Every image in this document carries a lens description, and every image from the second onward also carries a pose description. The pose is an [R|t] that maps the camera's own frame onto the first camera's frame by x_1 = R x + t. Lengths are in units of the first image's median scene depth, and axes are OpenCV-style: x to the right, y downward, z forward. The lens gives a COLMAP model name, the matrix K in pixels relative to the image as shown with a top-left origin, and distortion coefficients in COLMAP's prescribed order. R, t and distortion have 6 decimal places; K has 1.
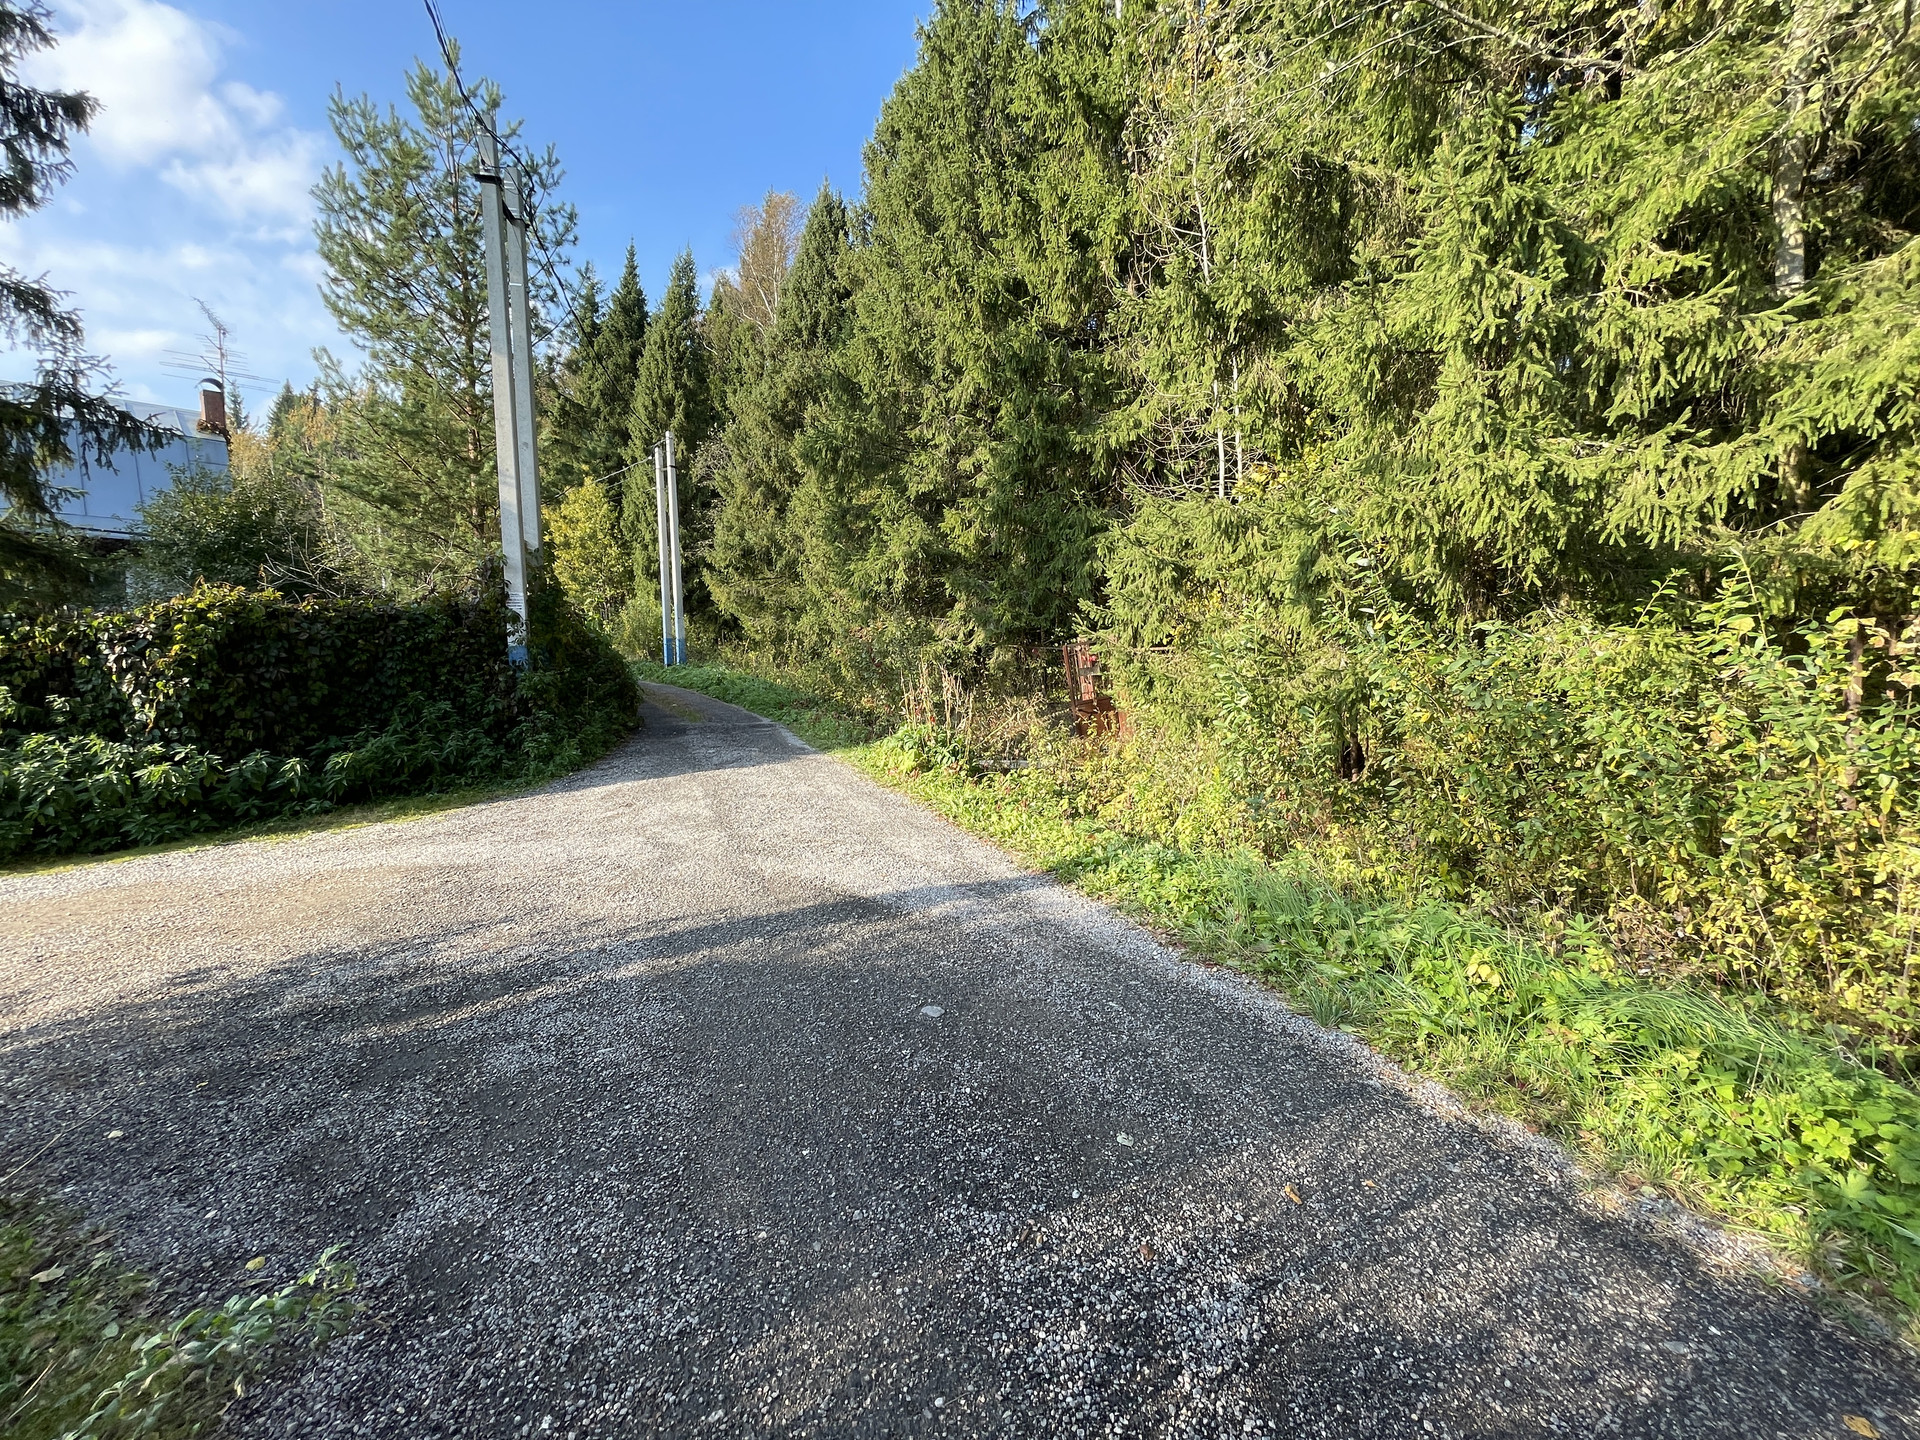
lens RADIAL K [[771.3, 0, 953.1], [0, 771.3, 715.9], [0, 0, 1]] dist [-0.002485, -0.000507]
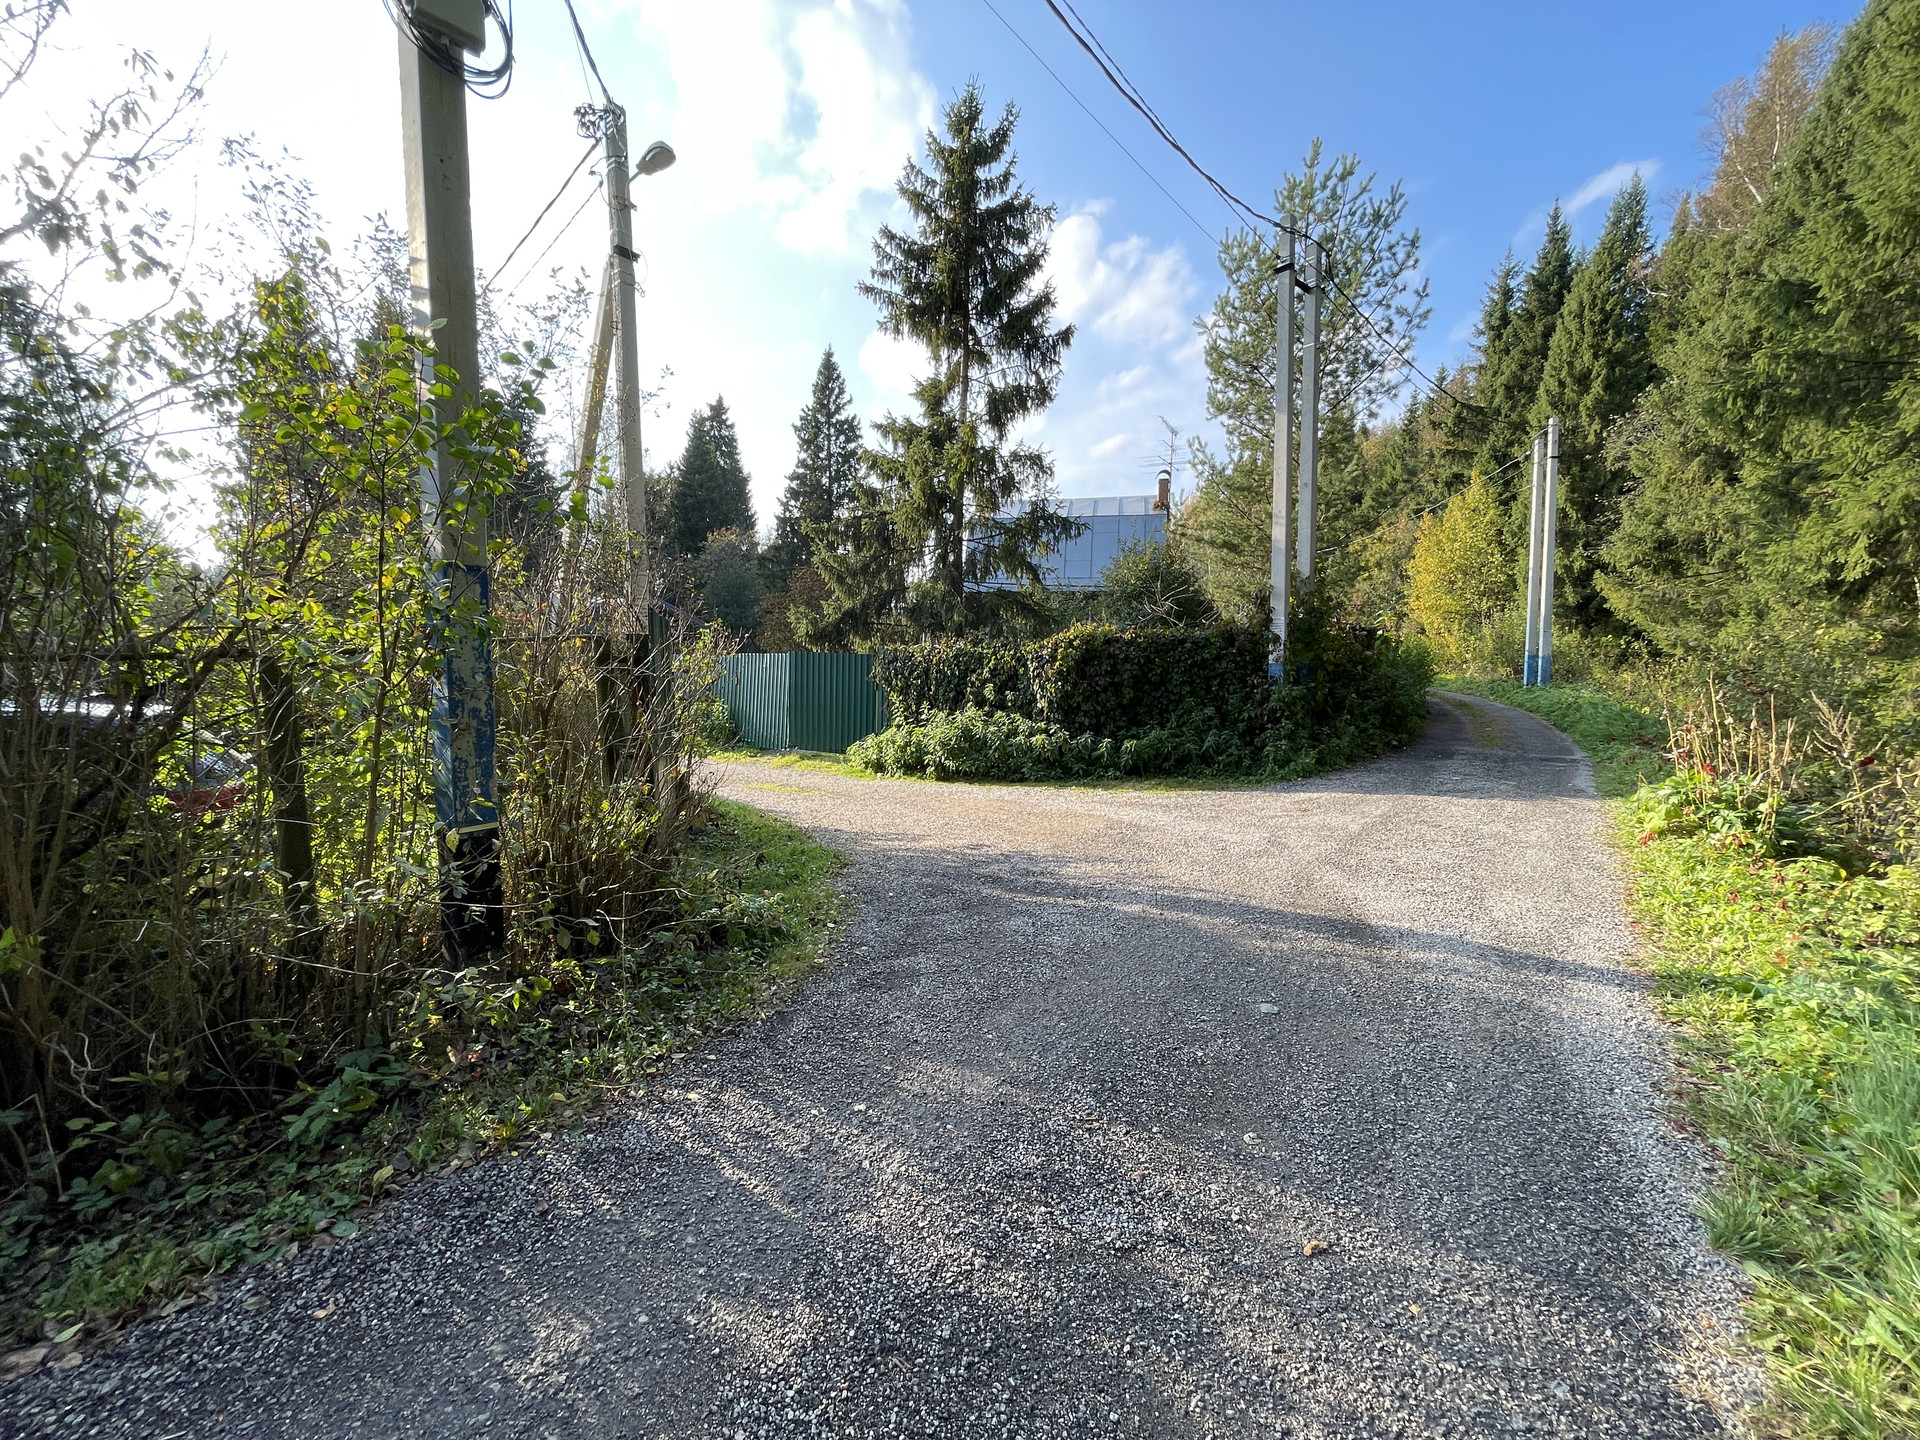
lens RADIAL K [[771.3, 0, 955.7], [0, 771.3, 716.1], [0, 0, 1]] dist [-0.002485, -0.000507]
pose [[0.487572, 0.065035, -0.870657, 0.243689], [-0.083117, 0.996150, 0.027864, -0.005329], [0.869118, 0.058781, 0.491100, 0.026848]]
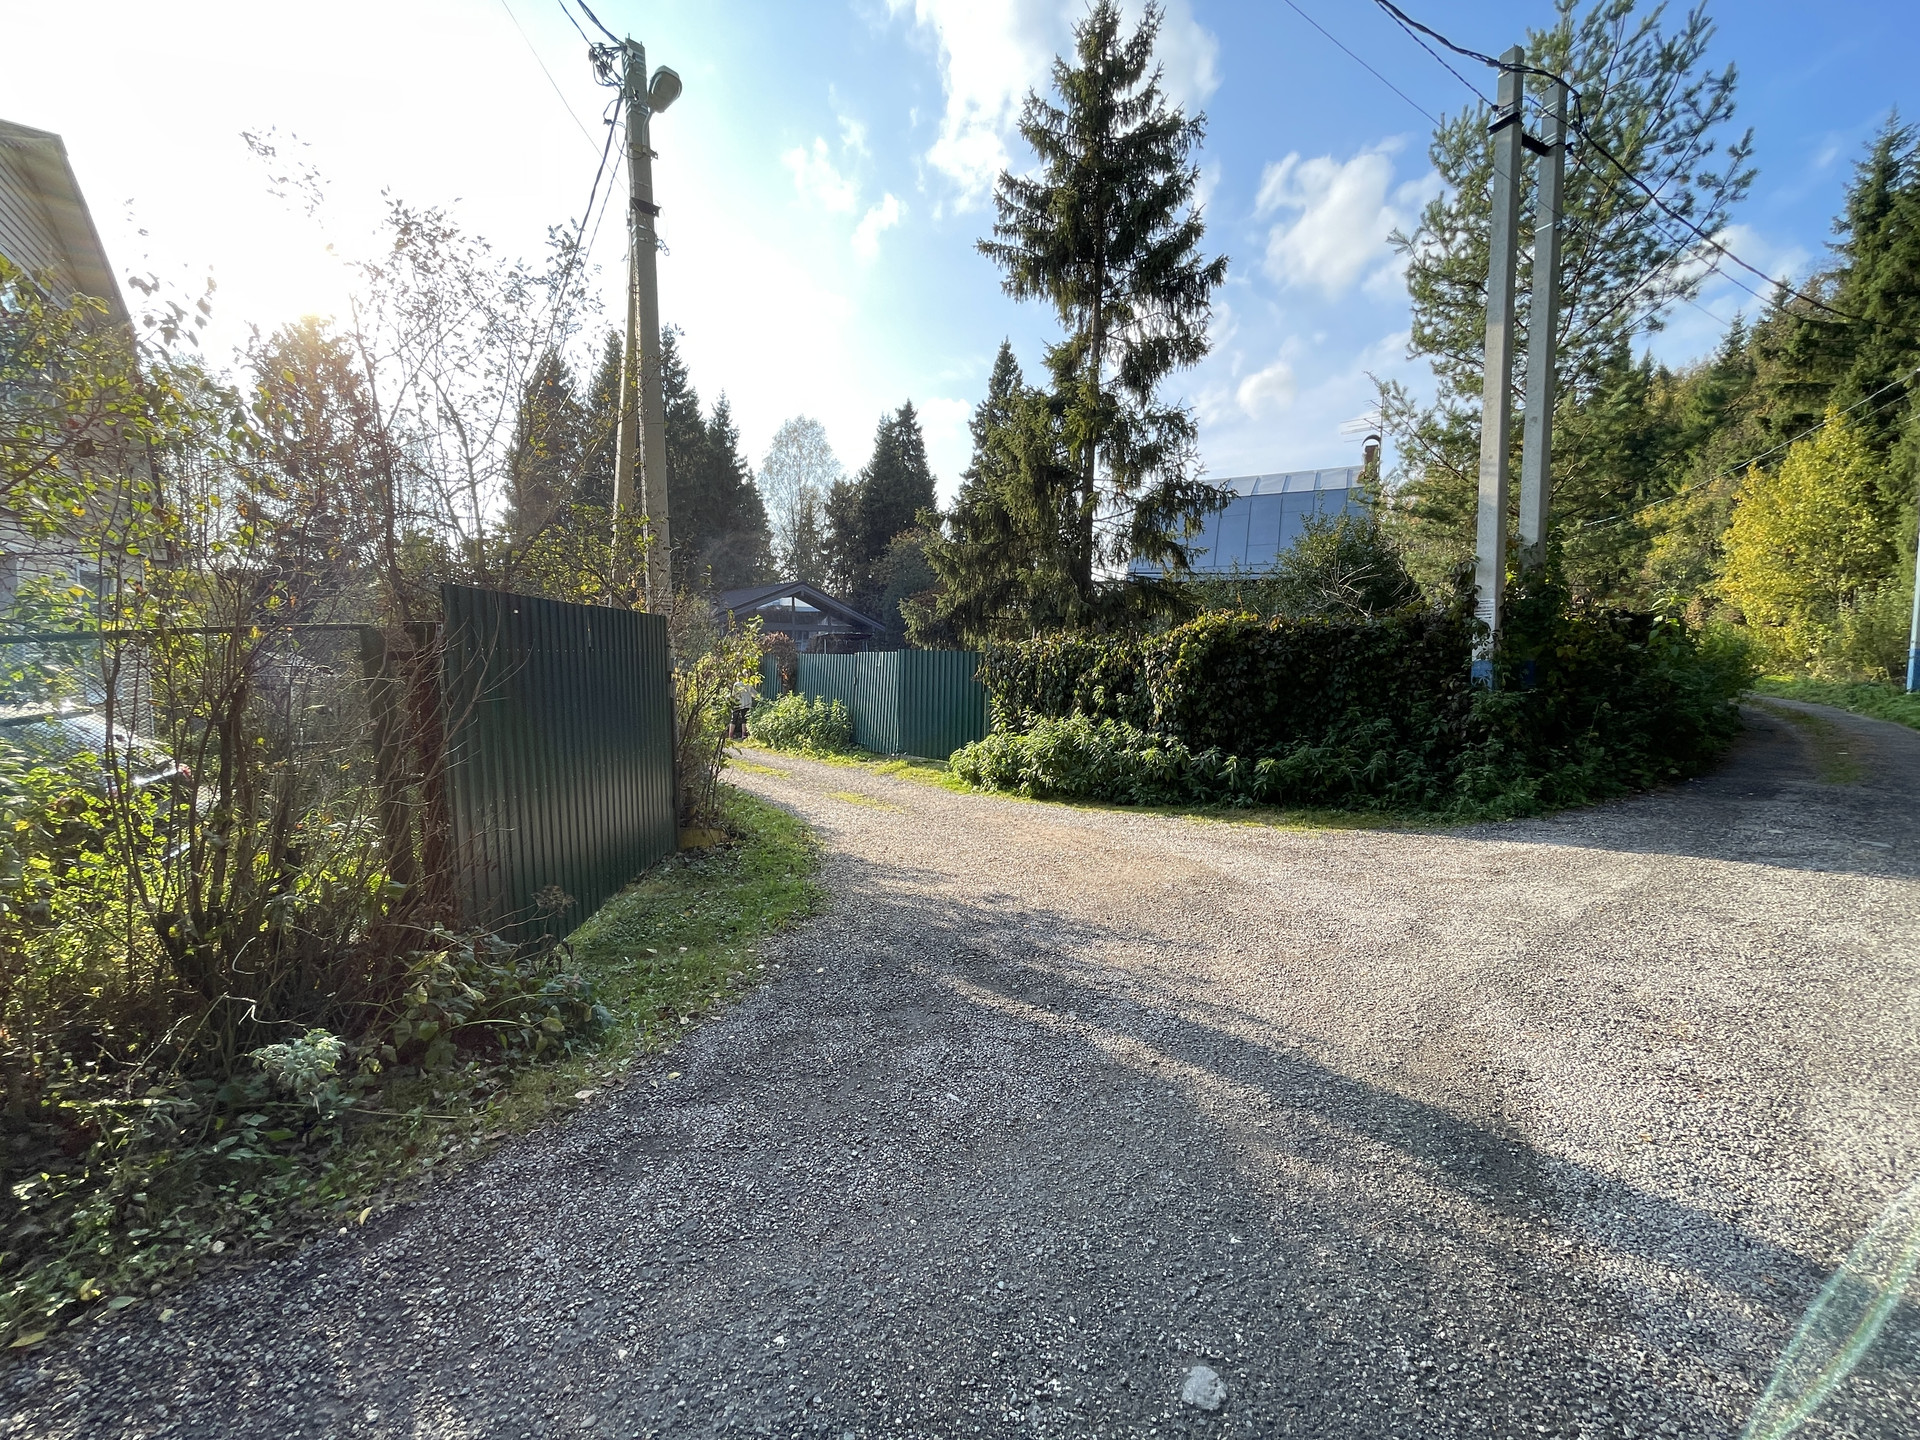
lens RADIAL K [[771.3, 0, 948.7], [0, 771.3, 719.0], [0, 0, 1]] dist [-0.002485, -0.000507]
pose [[0.247260, 0.075826, -0.965978, 0.141260], [-0.088956, 0.994500, 0.055295, -0.024145], [0.964857, 0.072257, 0.252645, 0.247769]]
